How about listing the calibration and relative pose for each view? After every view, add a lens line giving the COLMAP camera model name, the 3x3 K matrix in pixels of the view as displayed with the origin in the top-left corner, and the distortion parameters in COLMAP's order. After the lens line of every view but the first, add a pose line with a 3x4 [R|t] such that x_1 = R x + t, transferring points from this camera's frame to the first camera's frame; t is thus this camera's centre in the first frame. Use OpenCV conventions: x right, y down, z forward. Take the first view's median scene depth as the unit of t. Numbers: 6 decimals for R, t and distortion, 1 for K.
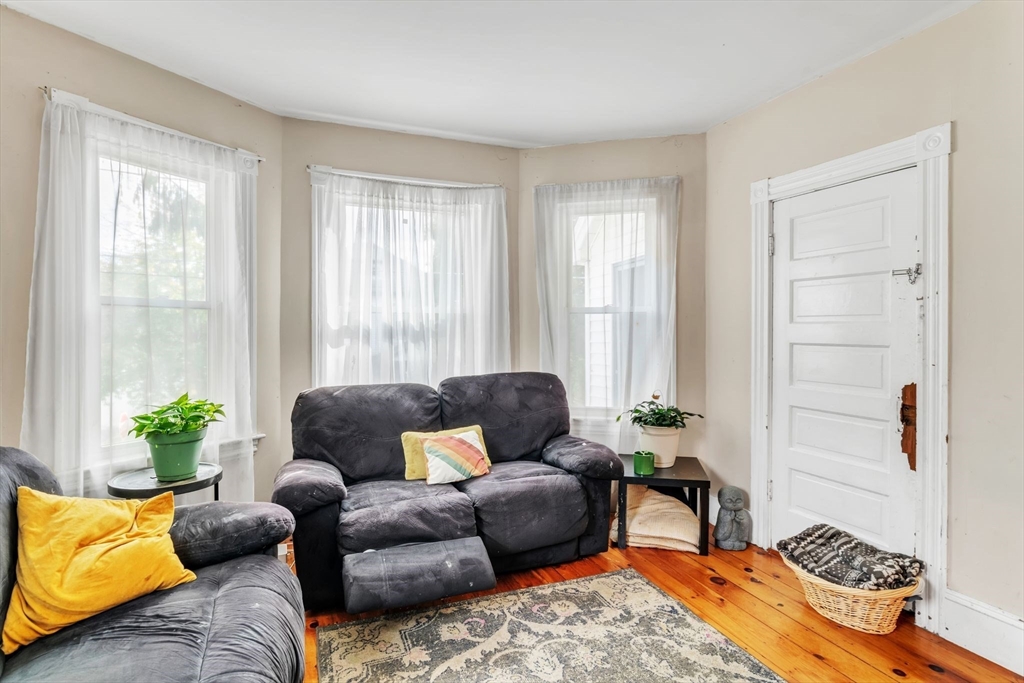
lens RADIAL K [[519.7, 0, 511.2], [0, 519.7, 337.8], [0, 0, 1]] dist [-0.022895, 0.014406]
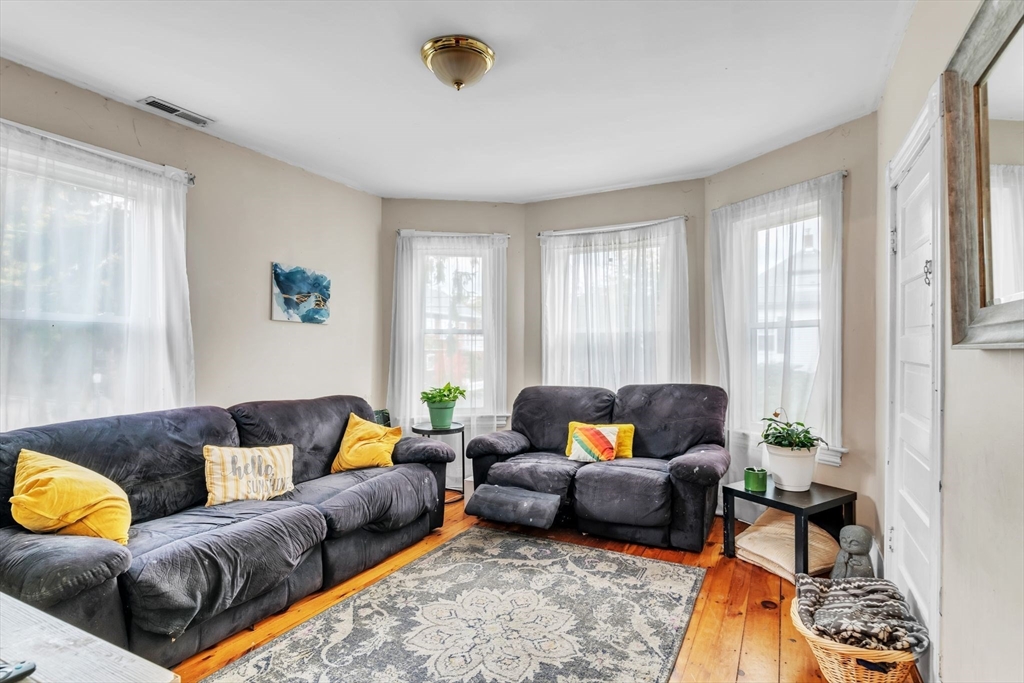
lens RADIAL K [[519.7, 0, 521.3], [0, 519.7, 352.2], [0, 0, 1]] dist [-0.022895, 0.014406]
pose [[0.651105, 0.006329, -0.758961, 0.769615], [-0.006134, 0.999976, 0.003077, -0.002698], [0.758963, 0.002652, 0.651129, 0.015675]]
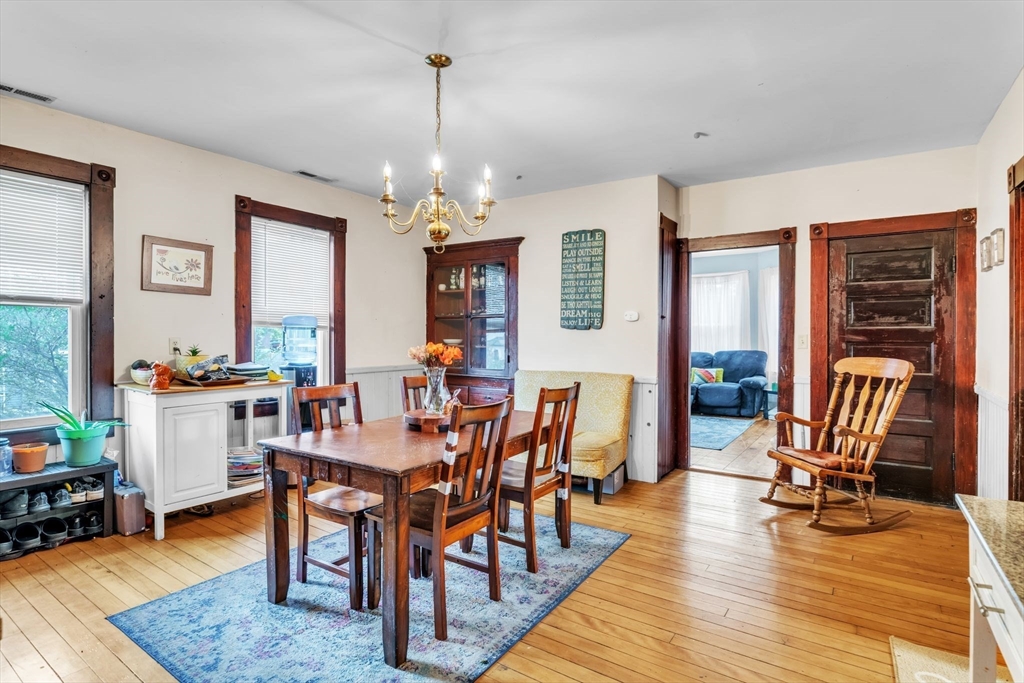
lens RADIAL K [[519.7, 0, 518.4], [0, 519.7, 342.9], [0, 0, 1]] dist [-0.022895, 0.014406]
pose [[0.554943, 0.014398, -0.831764, 1.731204], [-0.008017, 0.999896, 0.011960, 0.017113], [0.831850, 0.000031, 0.555001, -1.474074]]
